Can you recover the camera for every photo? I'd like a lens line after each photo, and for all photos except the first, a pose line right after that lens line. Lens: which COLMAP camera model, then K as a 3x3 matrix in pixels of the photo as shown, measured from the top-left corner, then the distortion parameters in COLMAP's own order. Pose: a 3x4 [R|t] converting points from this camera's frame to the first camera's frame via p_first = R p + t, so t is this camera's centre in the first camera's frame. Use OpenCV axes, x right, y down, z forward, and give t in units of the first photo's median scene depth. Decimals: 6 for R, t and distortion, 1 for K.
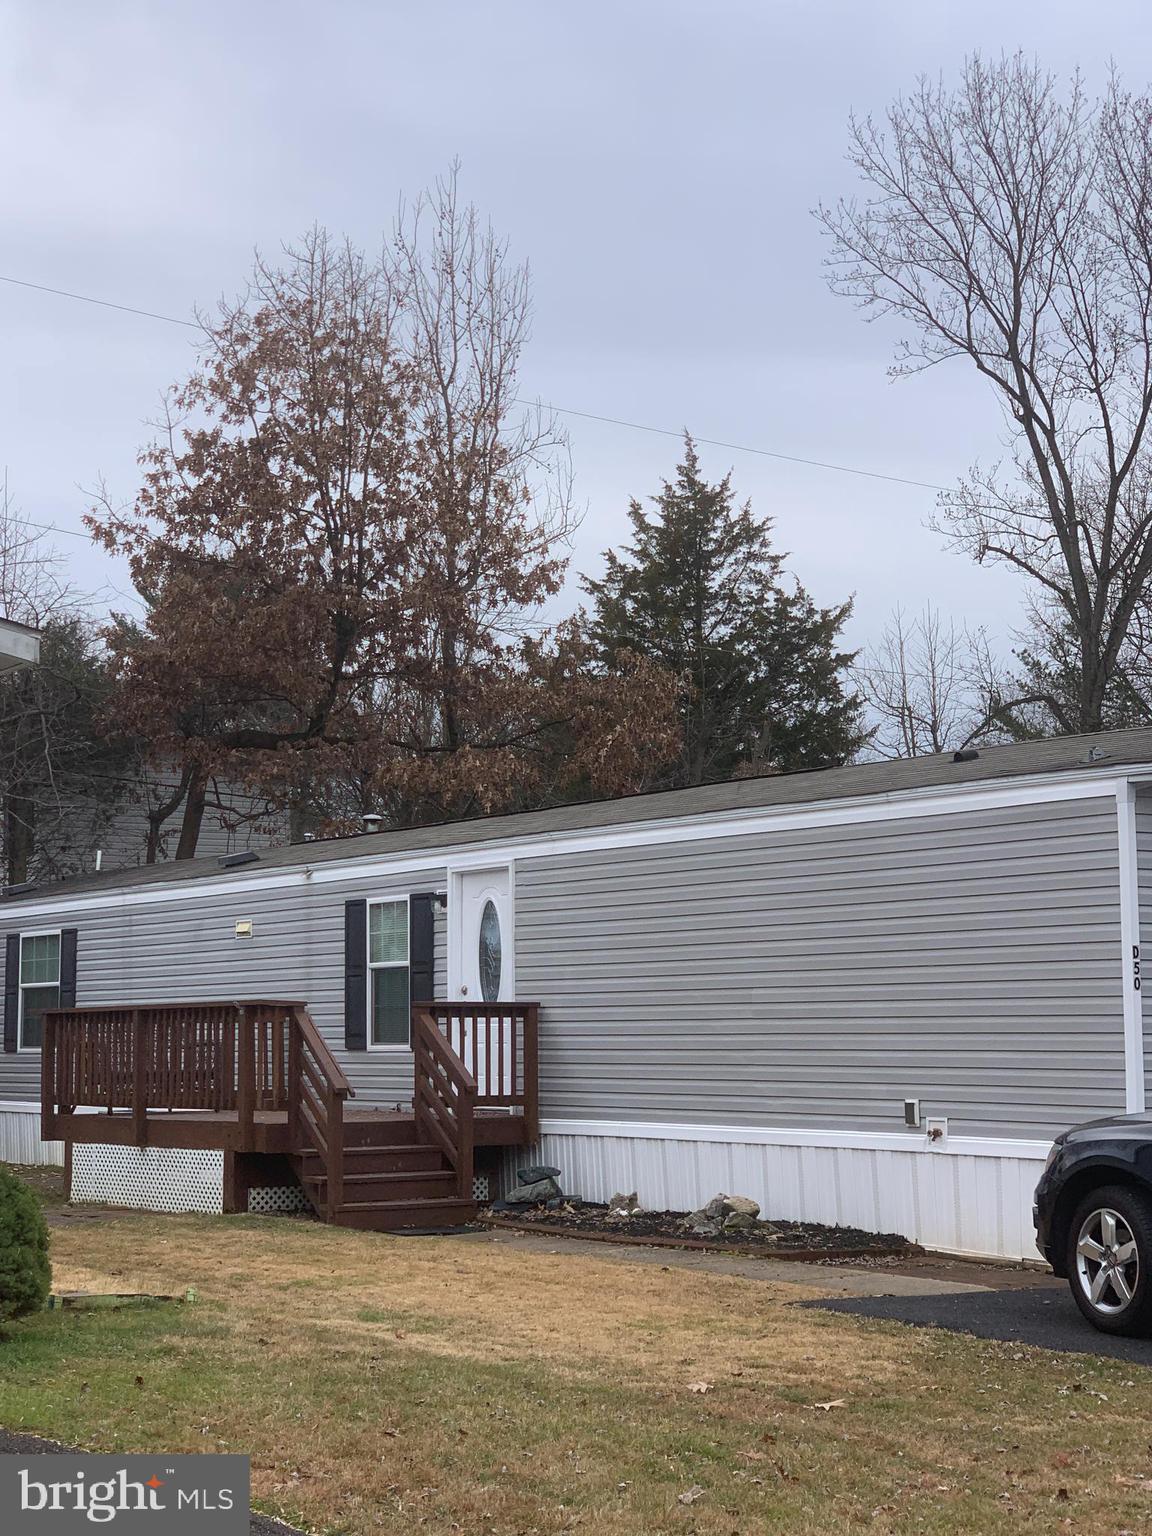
lens RADIAL K [[2600.4, 0, 576.0], [0, 2600.4, 768.0], [0, 0, 1]] dist [0.007714, 0.015116]
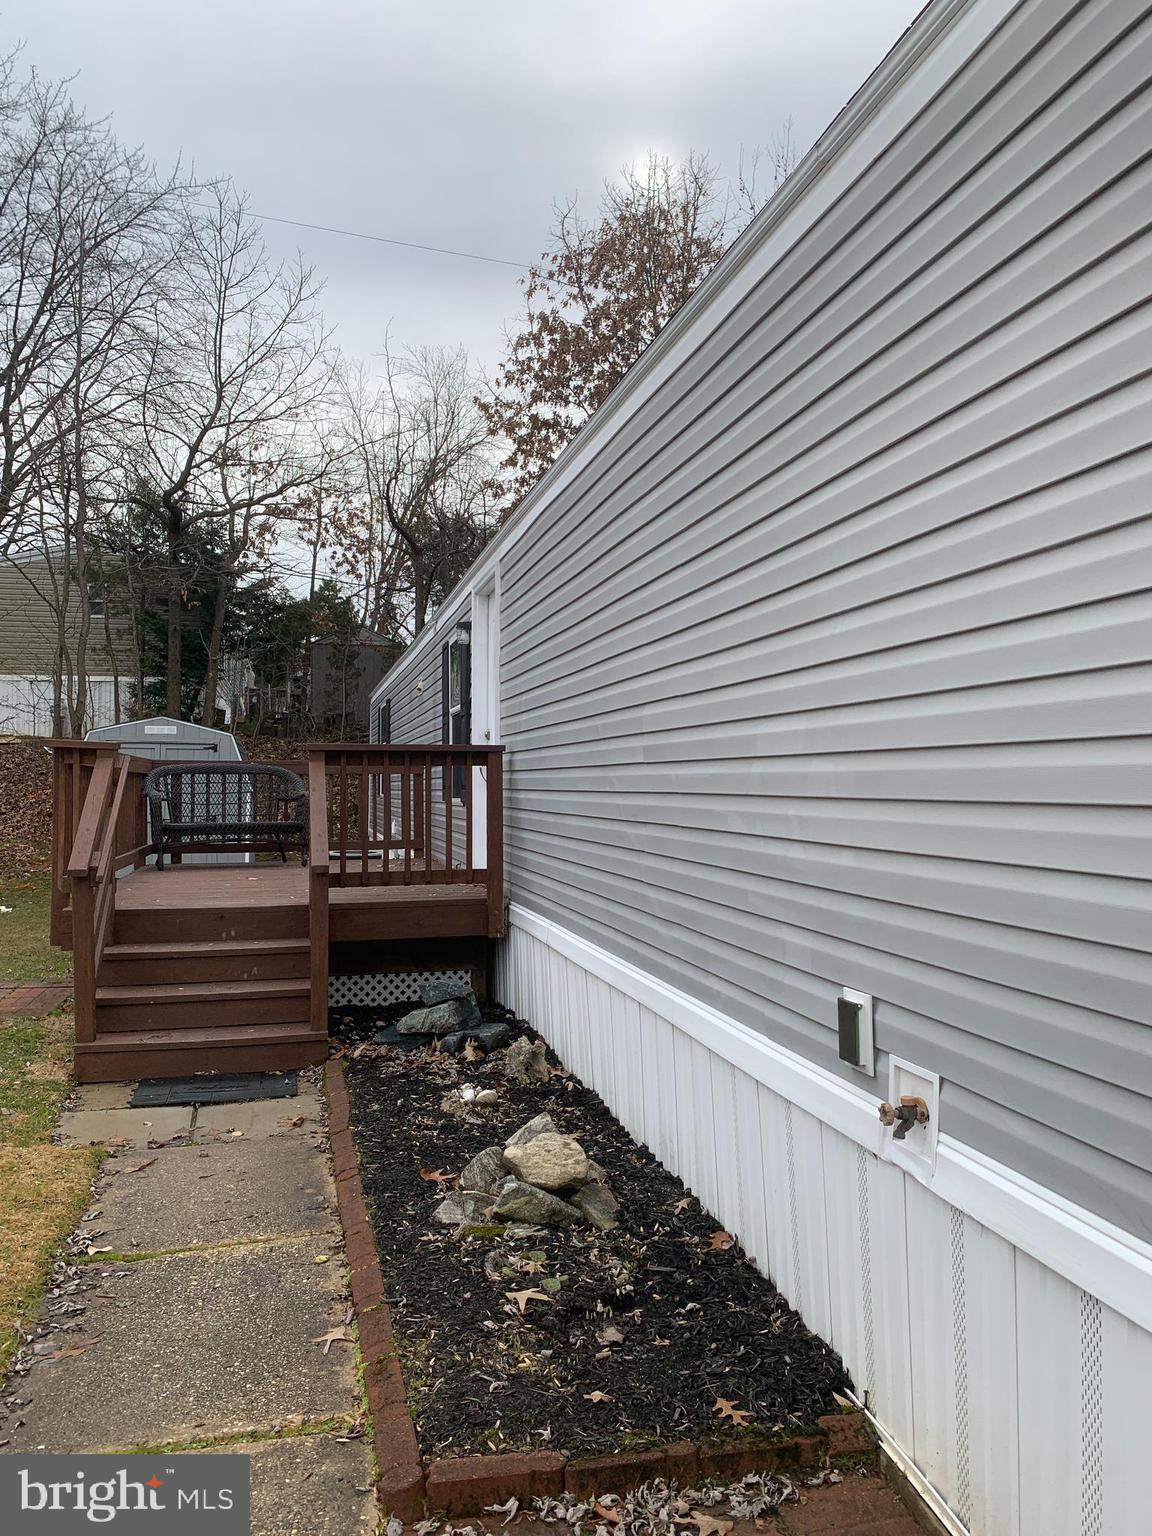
lens RADIAL K [[1175.2, 0, 576.0], [0, 1175.2, 768.0], [0, 0, 1]] dist [0.004507, -0.003041]
pose [[0.932248, -0.000758, -0.361819, 0.112023], [0.033796, 0.995809, 0.084990, 0.061836], [0.360238, -0.091459, 0.928366, 0.627052]]
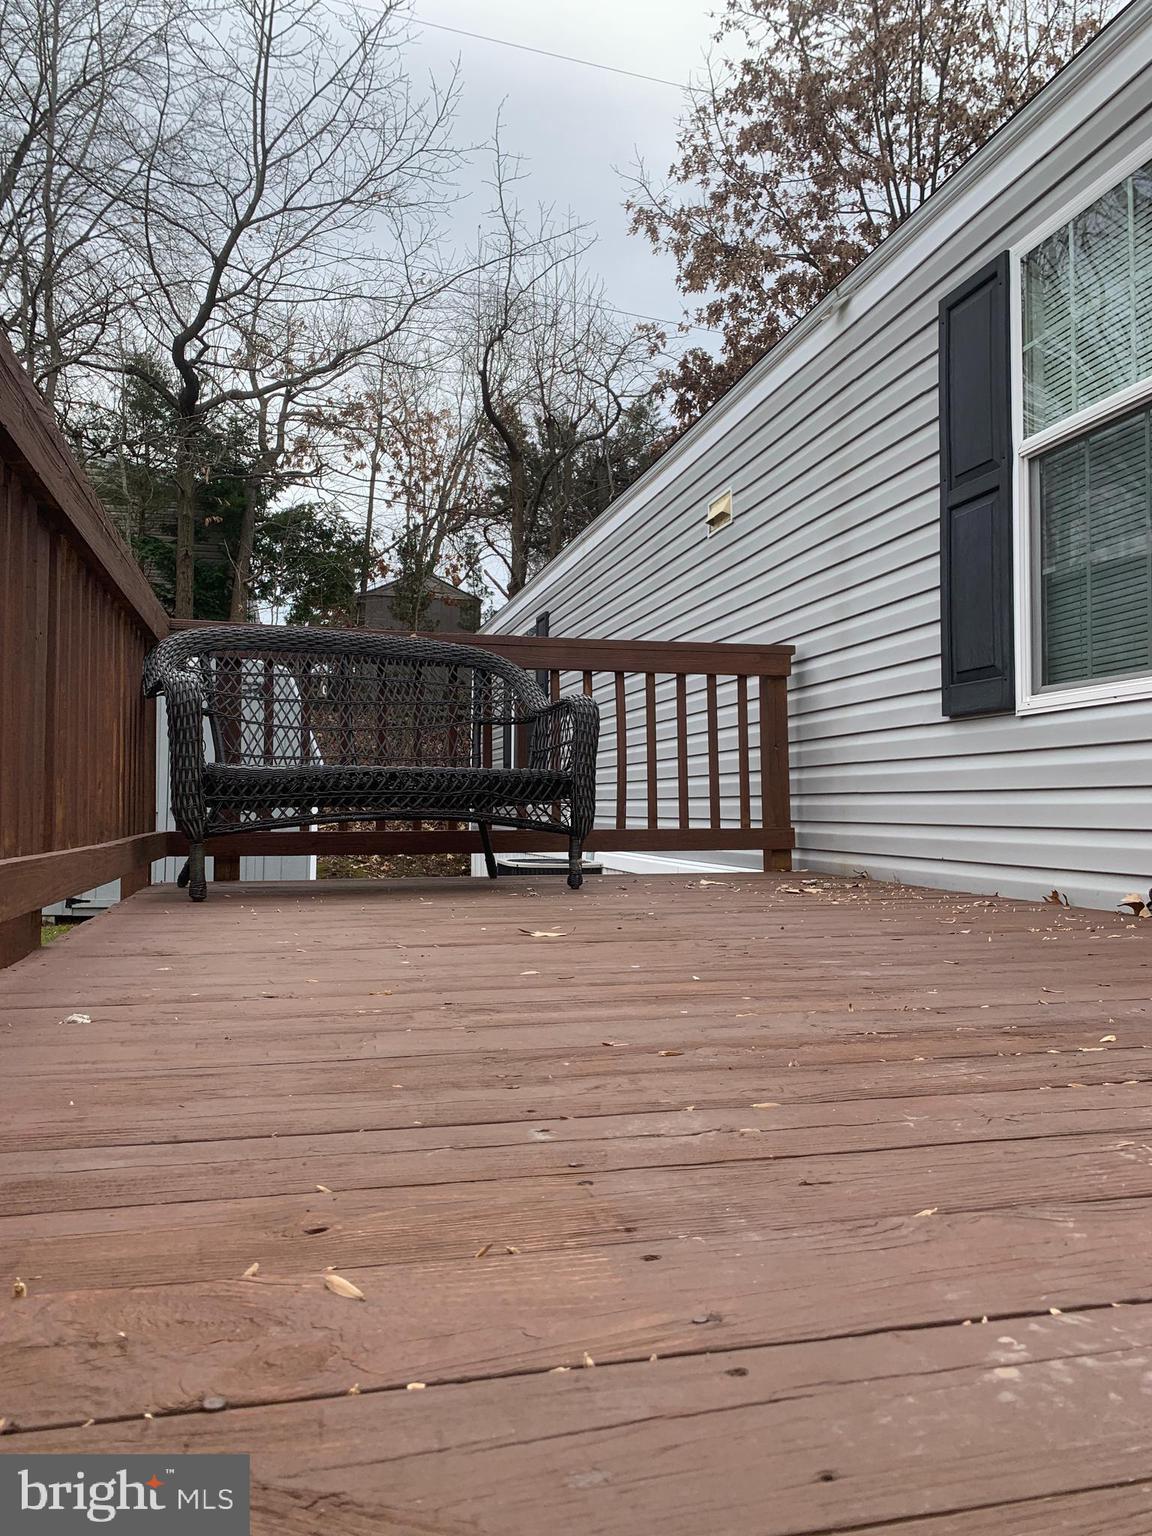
lens RADIAL K [[1175.2, 0, 576.0], [0, 1175.2, 768.0], [0, 0, 1]] dist [0.004507, -0.003041]
pose [[0.933125, -0.005258, -0.359514, -0.078790], [0.032010, 0.997138, 0.068499, 0.103460], [0.358125, -0.075426, 0.930622, 0.839871]]
